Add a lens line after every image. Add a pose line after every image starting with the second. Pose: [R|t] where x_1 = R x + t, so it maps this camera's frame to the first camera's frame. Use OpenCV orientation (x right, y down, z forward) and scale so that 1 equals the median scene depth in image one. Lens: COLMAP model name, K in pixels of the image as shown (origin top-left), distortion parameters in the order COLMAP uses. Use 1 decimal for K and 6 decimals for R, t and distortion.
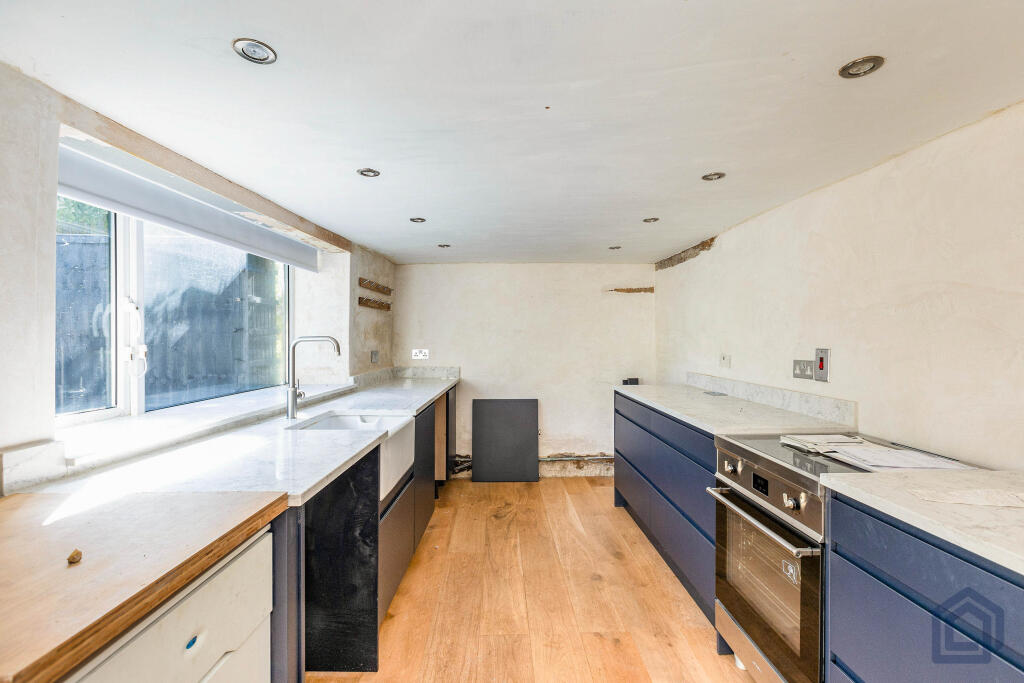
lens RADIAL K [[477.0, 0, 510.6], [0, 477.0, 337.4], [0, 0, 1]] dist [-0.002818, -0.000074]
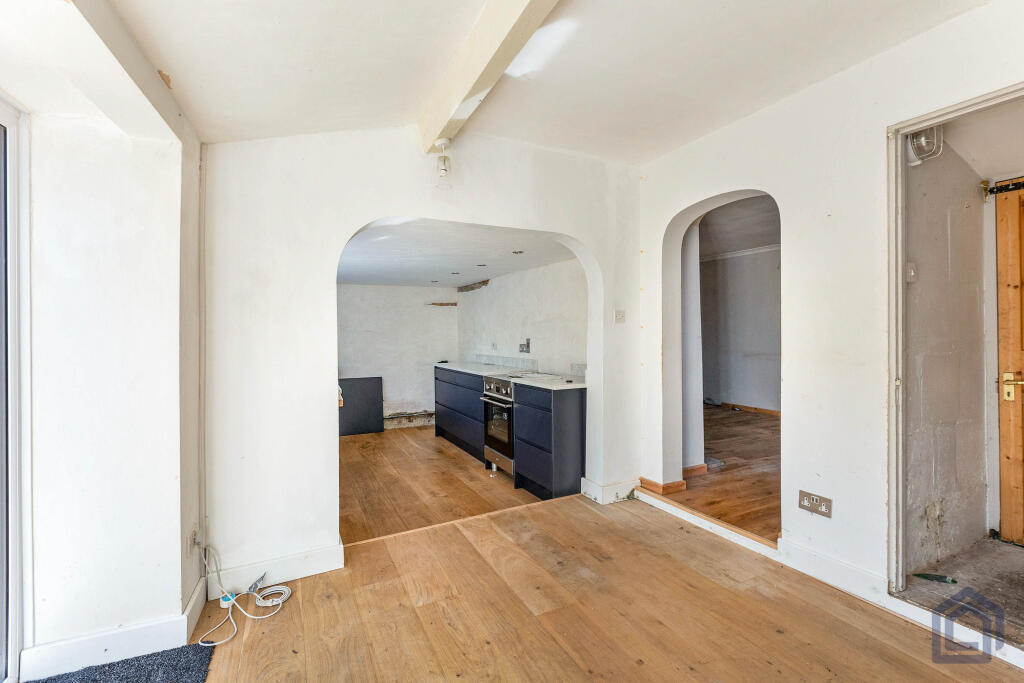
lens RADIAL K [[477.0, 0, 510.6], [0, 477.0, 337.4], [0, 0, 1]] dist [-0.002818, -0.000074]
pose [[0.918349, -0.010678, 0.395628, -0.199208], [0.009081, 0.999941, 0.005908, 0.001984], [-0.395668, -0.001833, 0.918392, -0.641822]]
